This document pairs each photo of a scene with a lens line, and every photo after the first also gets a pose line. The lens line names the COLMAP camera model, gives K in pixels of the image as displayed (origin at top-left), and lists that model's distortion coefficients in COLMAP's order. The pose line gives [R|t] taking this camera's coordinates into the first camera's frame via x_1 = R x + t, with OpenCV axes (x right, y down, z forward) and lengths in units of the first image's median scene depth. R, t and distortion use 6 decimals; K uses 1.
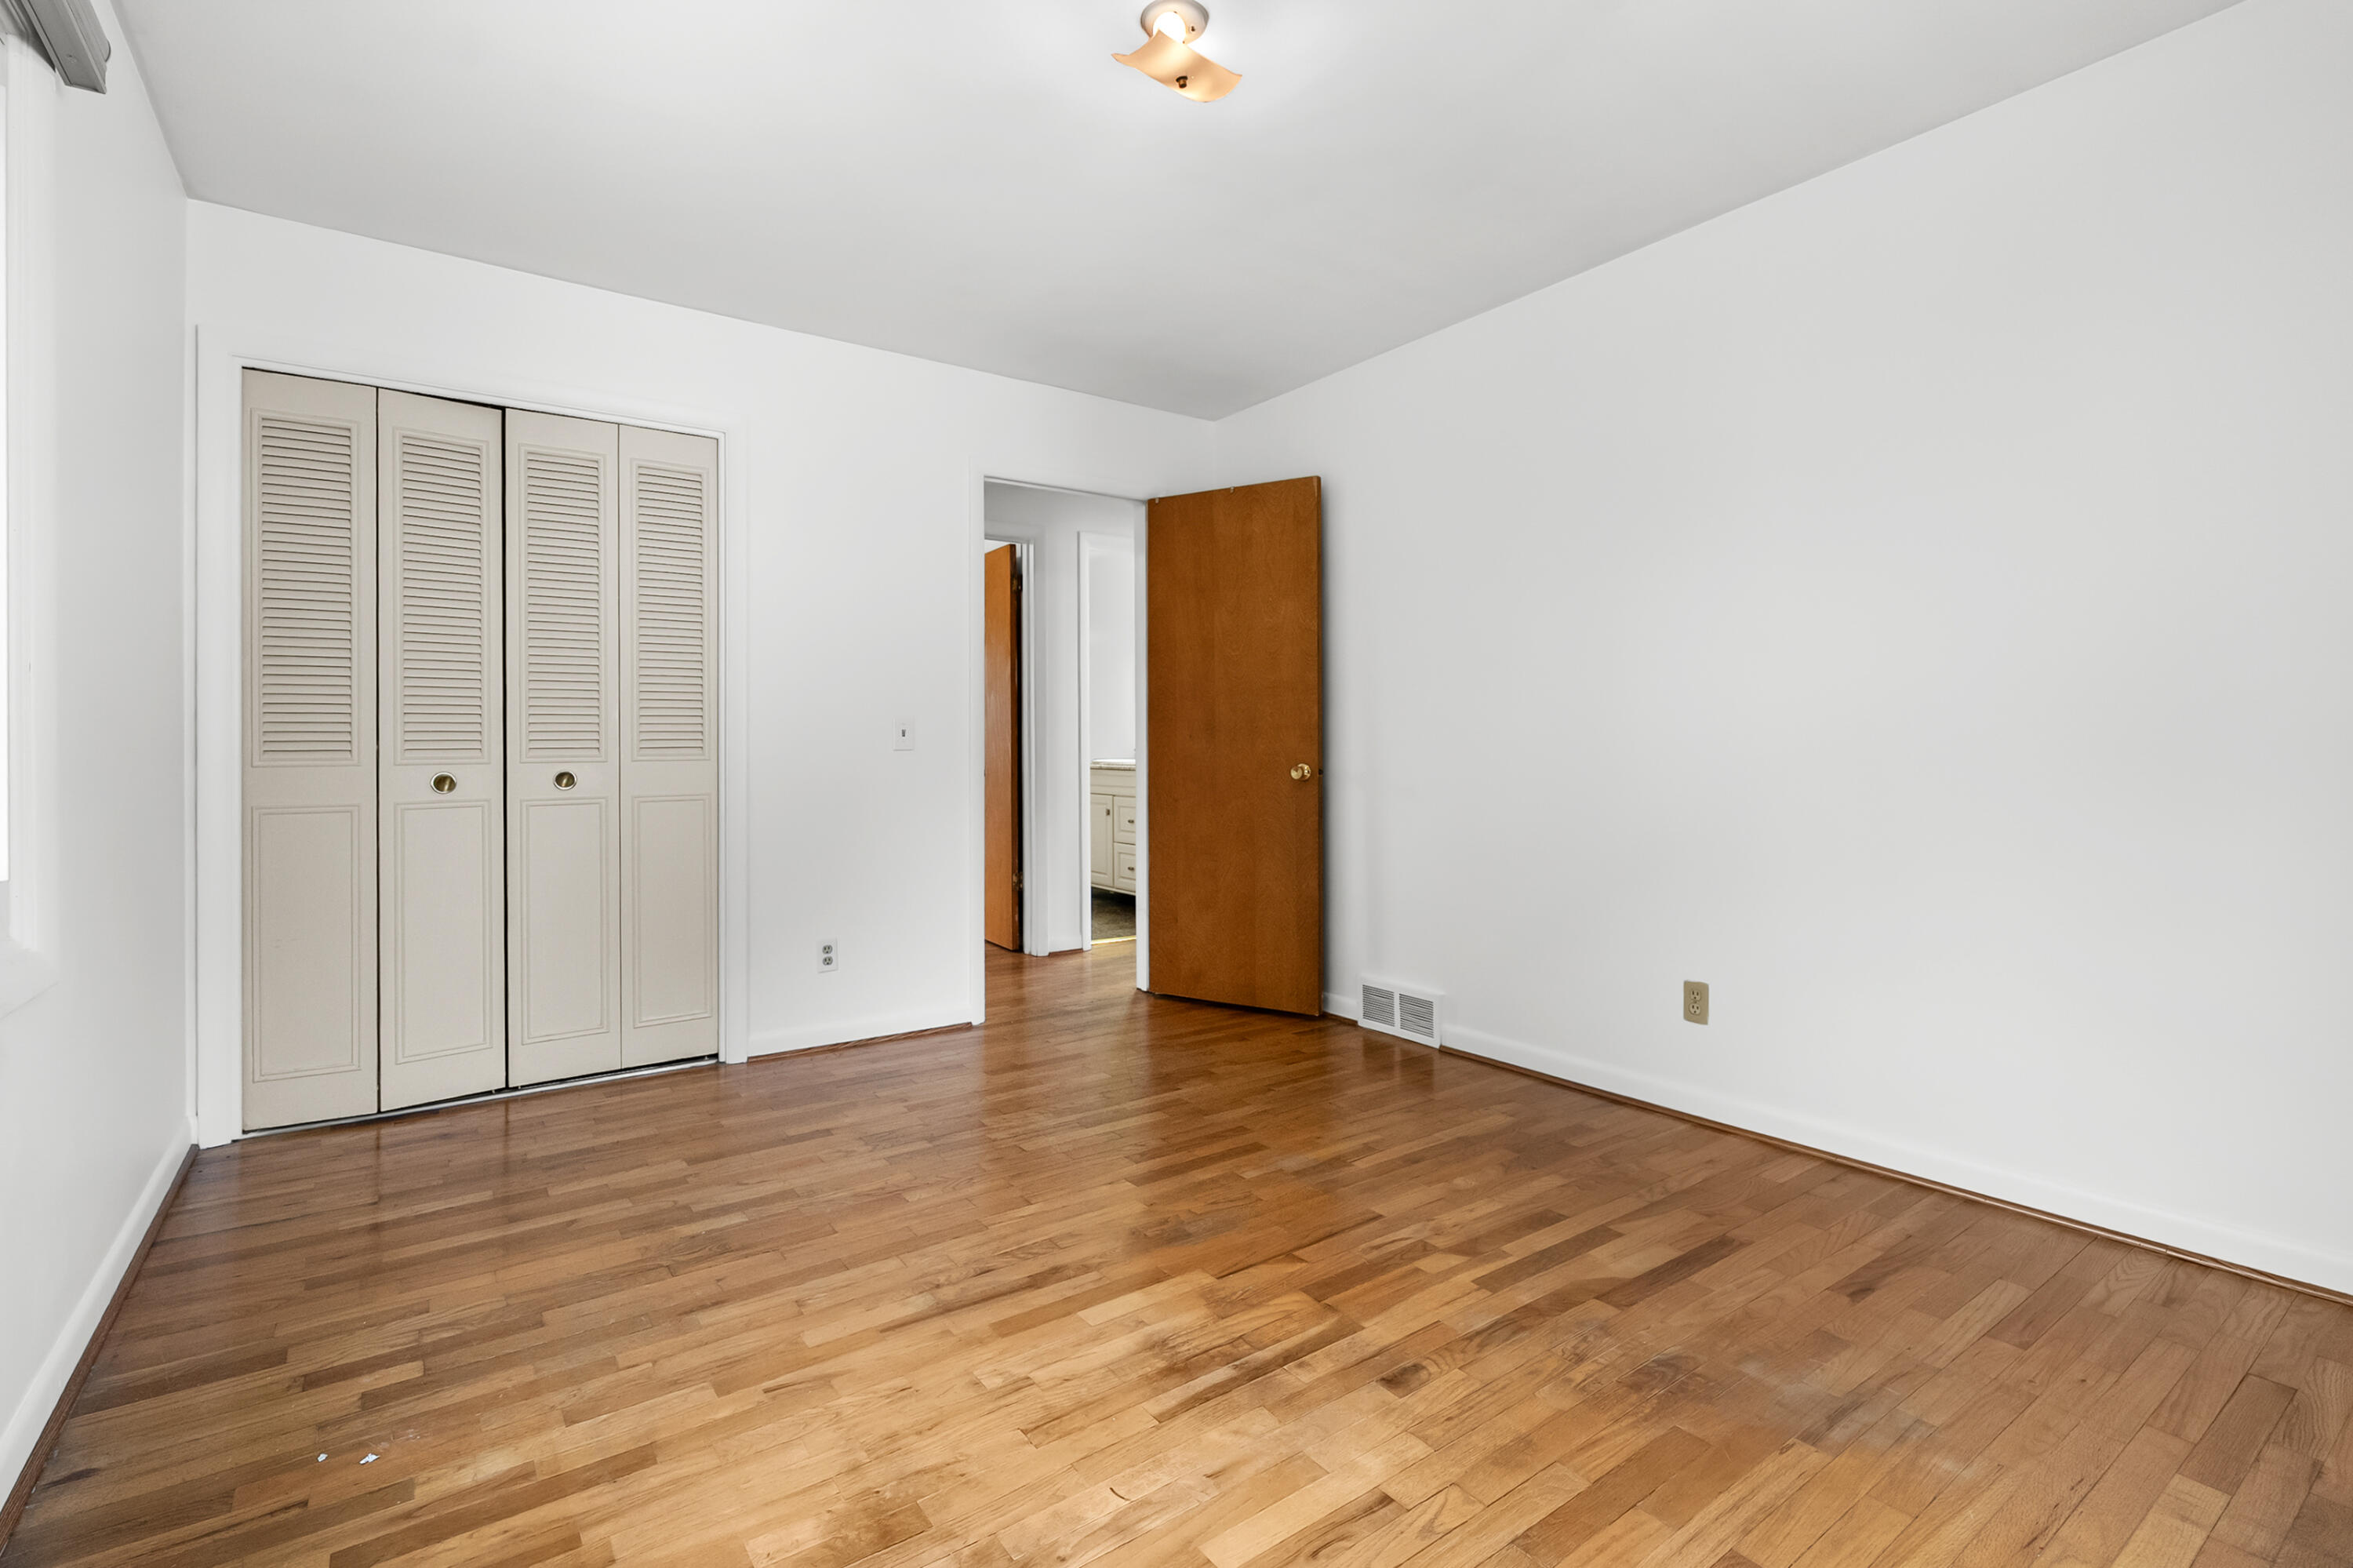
lens RADIAL K [[1060.2, 0, 1173.3], [0, 1060.2, 776.0], [0, 0, 1]] dist [-0.003703, -0.000756]
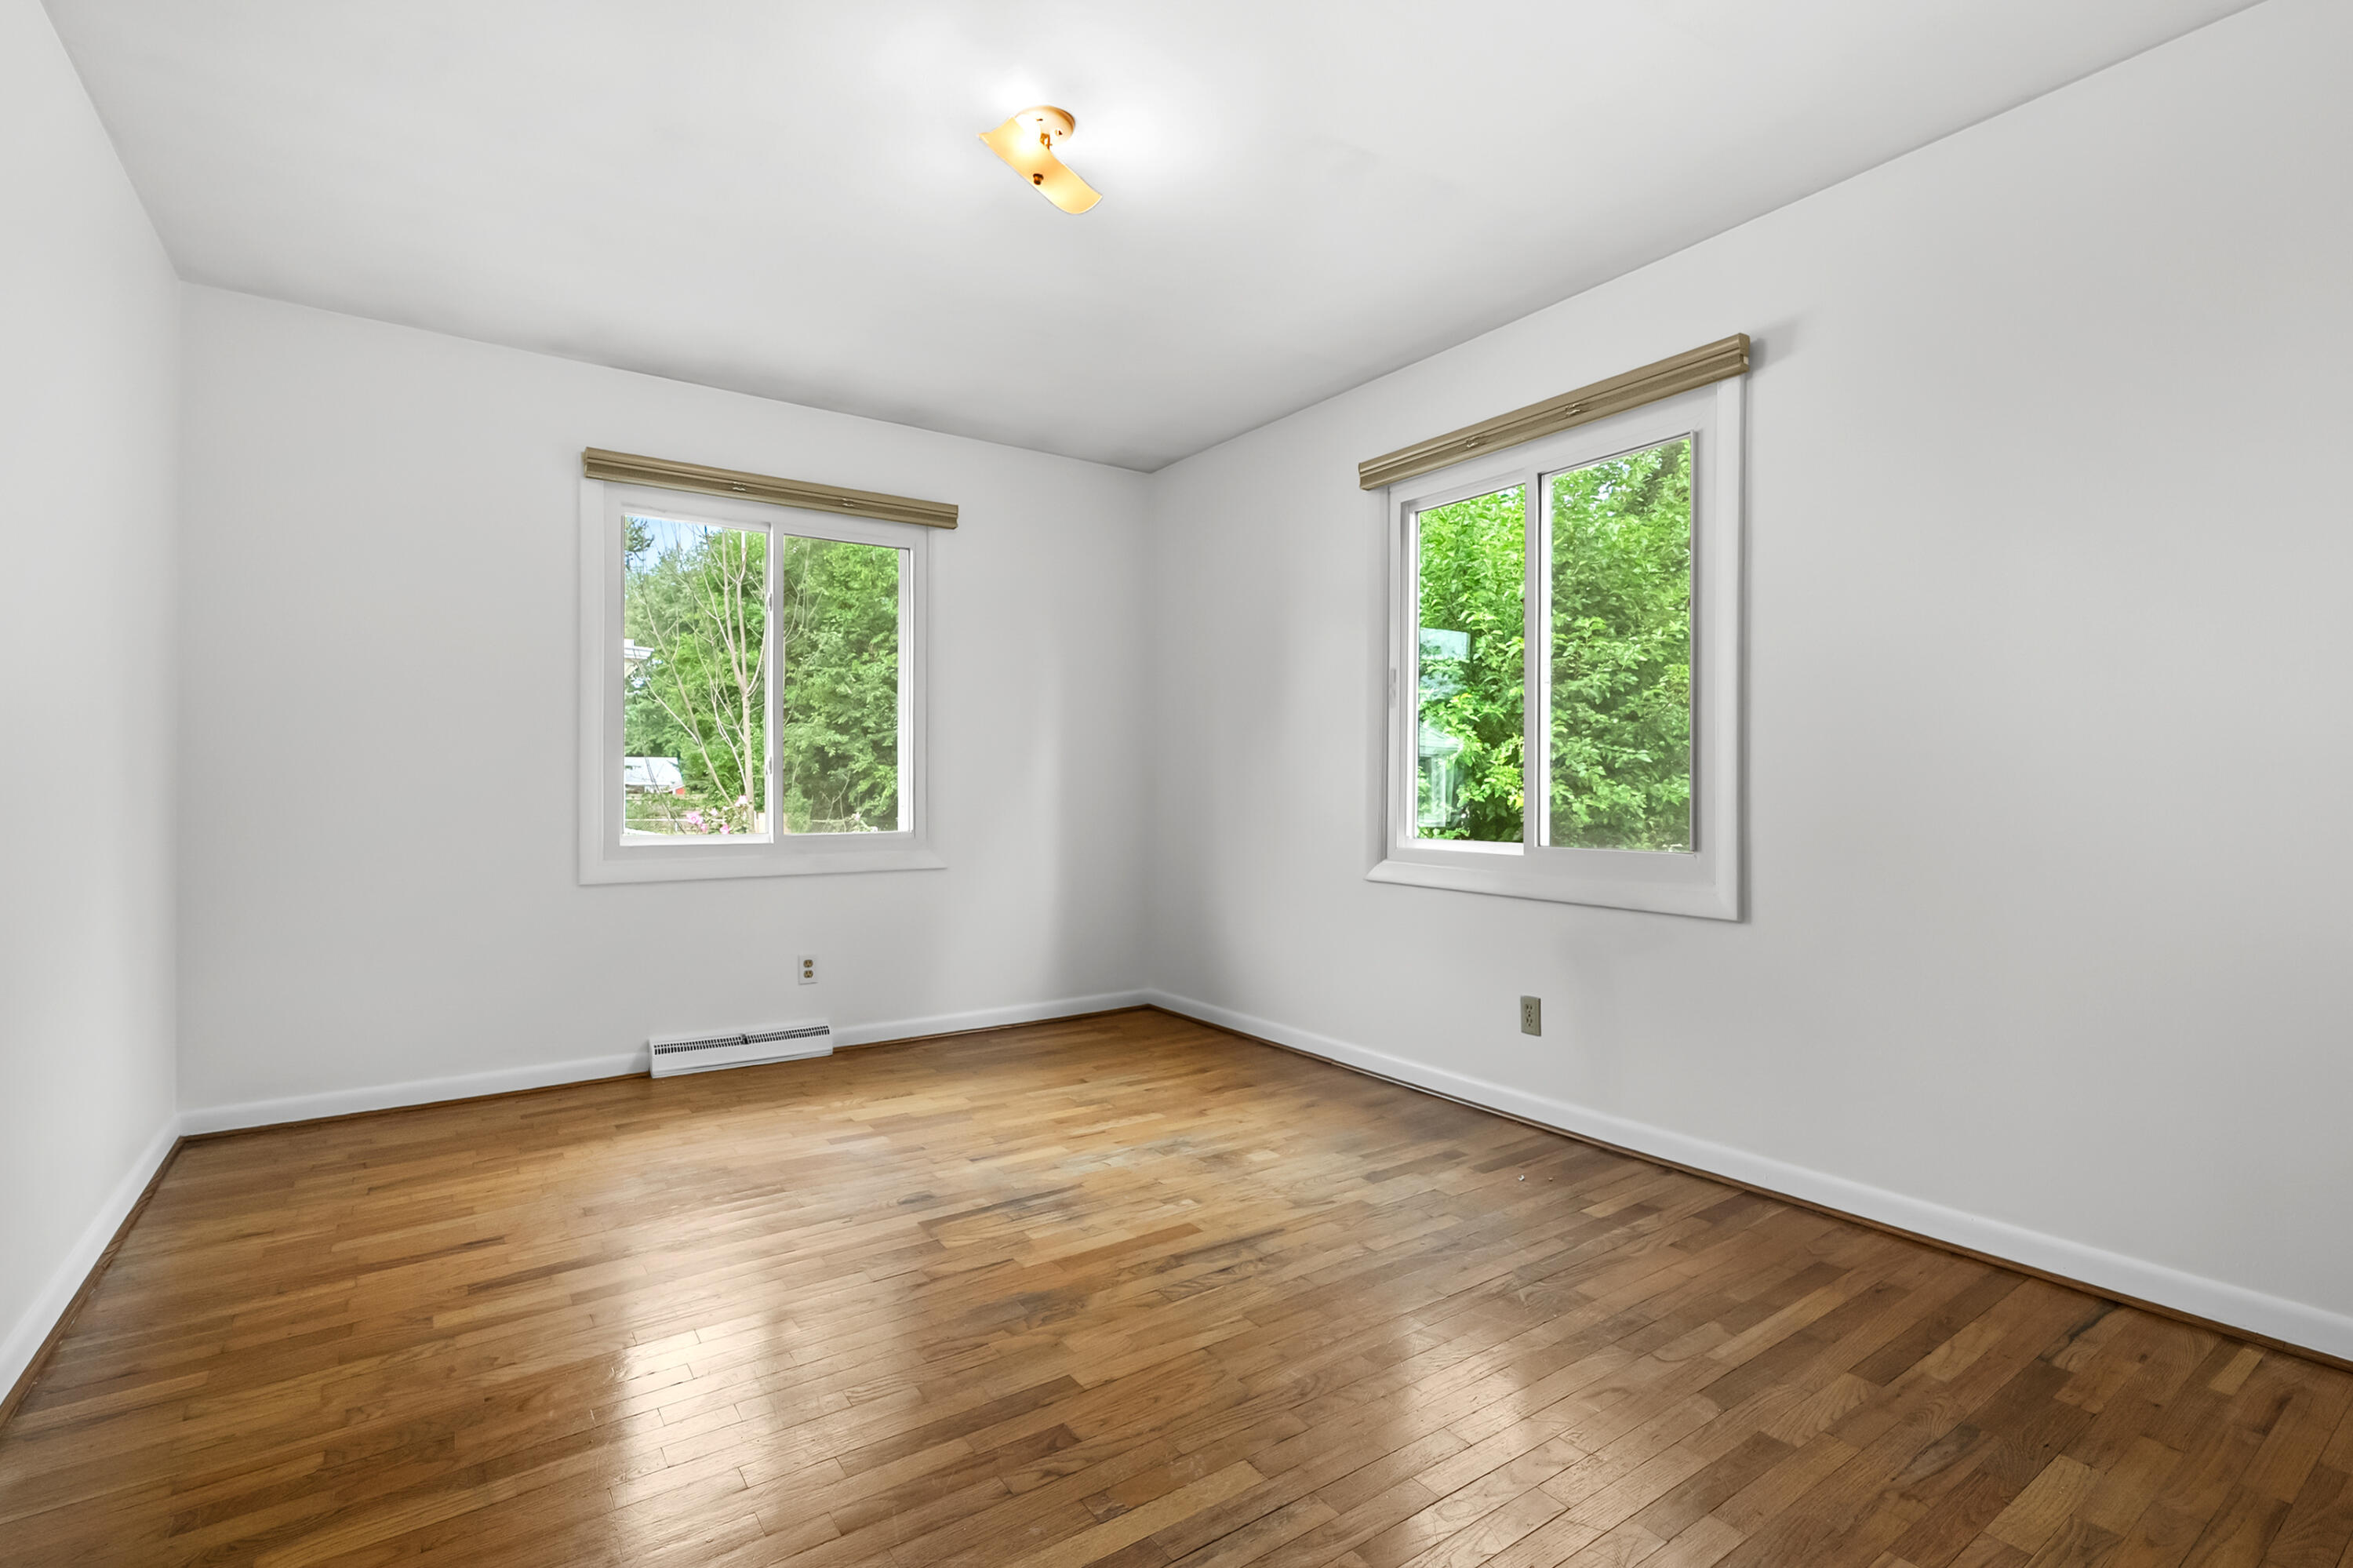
lens RADIAL K [[1060.2, 0, 1173.3], [0, 1060.2, 776.0], [0, 0, 1]] dist [-0.003703, -0.000756]
pose [[-0.999976, 0.003174, 0.006222, -0.148627], [0.003296, 0.999801, 0.019693, -0.063185], [-0.006158, 0.019713, -0.999787, 2.294678]]
